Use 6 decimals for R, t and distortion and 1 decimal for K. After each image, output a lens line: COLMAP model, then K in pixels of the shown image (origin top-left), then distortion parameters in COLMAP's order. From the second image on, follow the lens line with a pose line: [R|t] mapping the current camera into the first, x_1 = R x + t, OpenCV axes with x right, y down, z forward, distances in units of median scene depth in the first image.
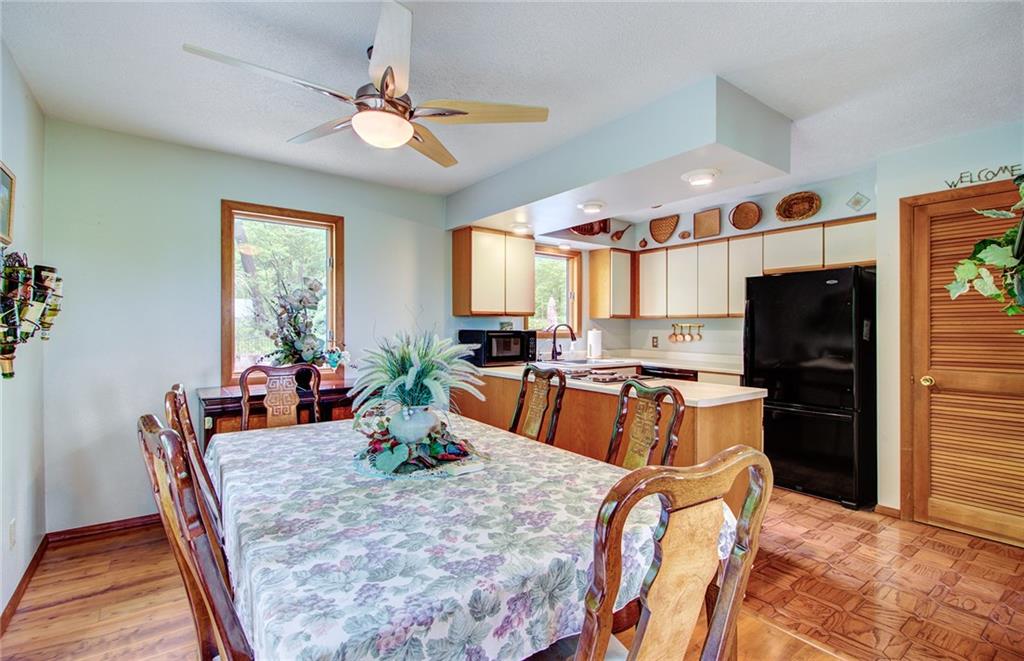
lens RADIAL K [[471.2, 0, 510.6], [0, 471.2, 330.0], [0, 0, 1]] dist [0.003400, -0.007501]
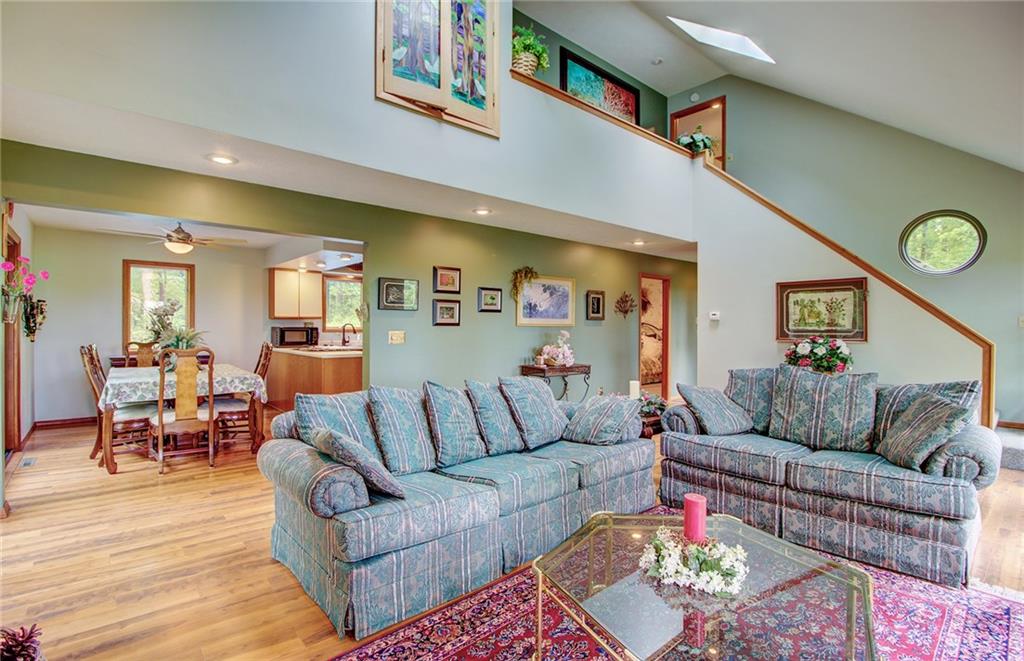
lens RADIAL K [[476.6, 0, 502.2], [0, 476.6, 330.1], [0, 0, 1]] dist [-0.021706, -0.000376]
pose [[0.997357, 0.004056, 0.072537, 0.662478], [-0.004232, 0.999988, 0.002283, 0.004534], [-0.072527, -0.002584, 0.997363, -0.858114]]
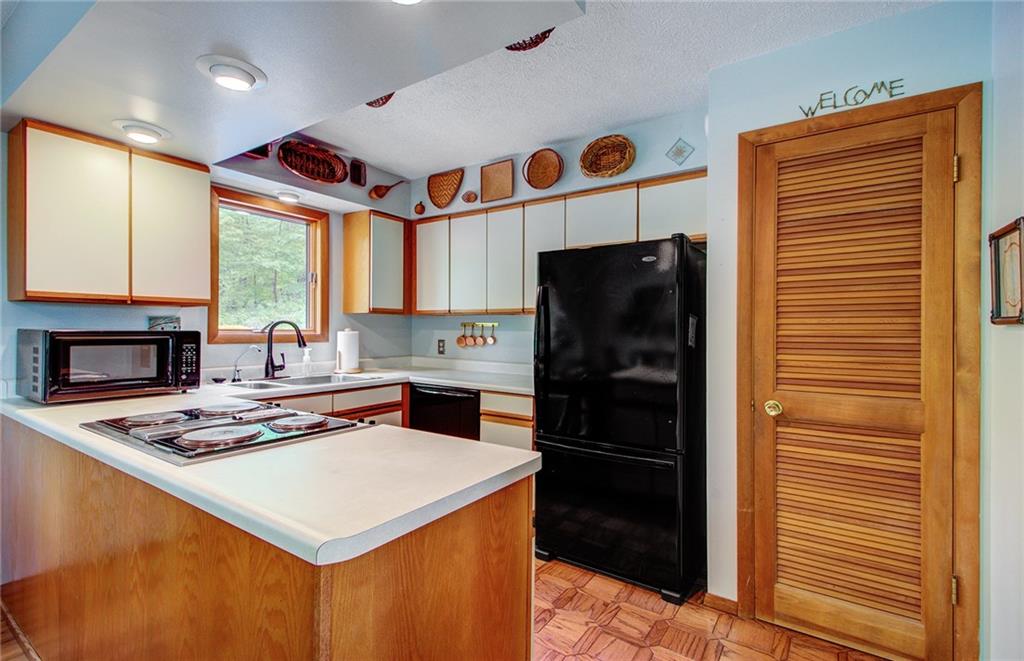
lens RADIAL K [[471.2, 0, 519.6], [0, 471.2, 332.8], [0, 0, 1]] dist [0.003400, -0.007501]
pose [[0.939909, 0.000640, 0.341425, 0.244794], [-0.002632, 0.999982, 0.005371, -0.000716], [-0.341416, -0.005947, 0.939894, 0.378618]]
